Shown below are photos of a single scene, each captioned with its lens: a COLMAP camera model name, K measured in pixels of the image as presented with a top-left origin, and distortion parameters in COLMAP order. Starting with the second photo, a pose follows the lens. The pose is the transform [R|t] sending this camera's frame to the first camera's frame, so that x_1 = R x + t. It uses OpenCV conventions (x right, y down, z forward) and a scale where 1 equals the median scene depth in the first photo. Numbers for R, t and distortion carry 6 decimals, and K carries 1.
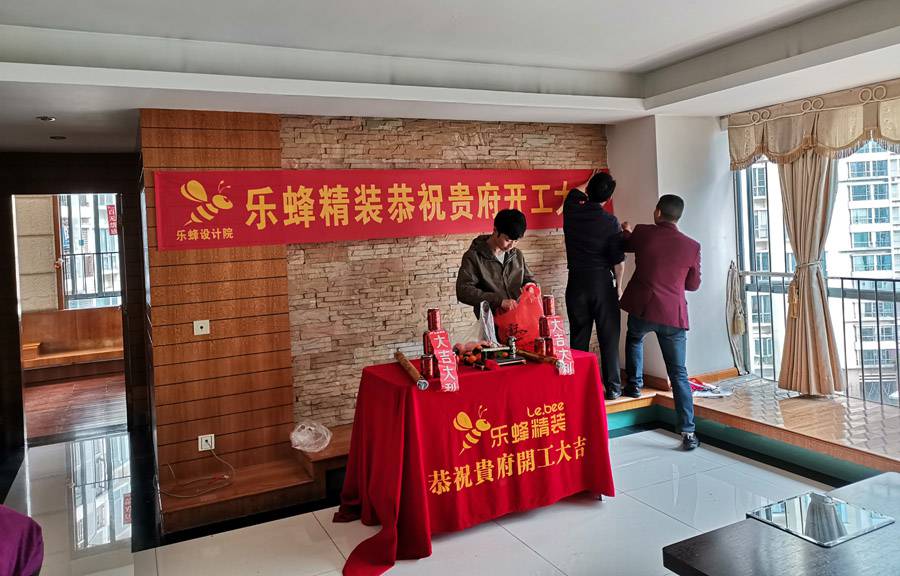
lens RADIAL K [[692.4, 0, 445.3], [0, 692.4, 288.2], [0, 0, 1]] dist [0.039988, -0.024399]
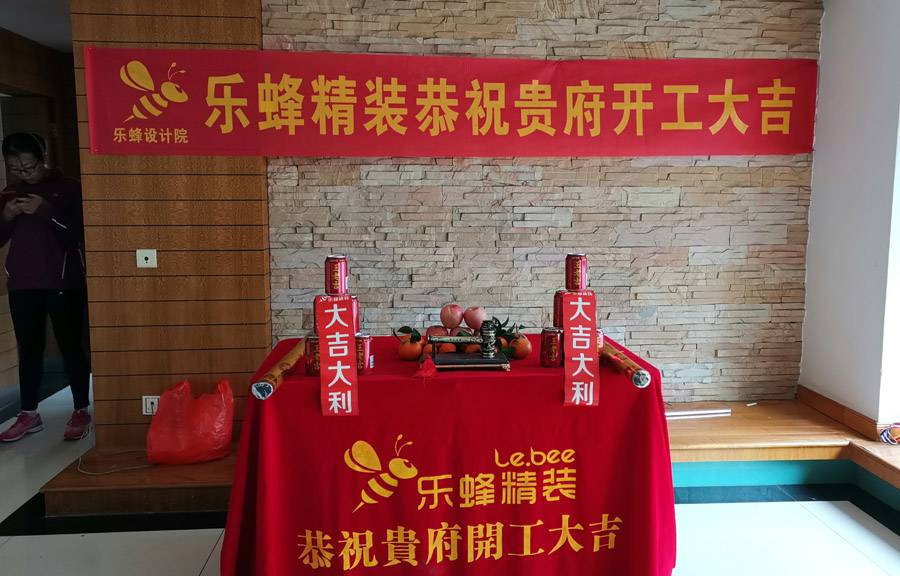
lens RADIAL K [[671.1, 0, 449.1], [0, 671.1, 282.8], [0, 0, 1]] dist [0.082999, -0.003972]
pose [[0.930068, 0.102736, -0.352731, 0.225462], [-0.078361, 0.993485, 0.082742, -0.005475], [0.358934, -0.049315, 0.932059, 0.408689]]
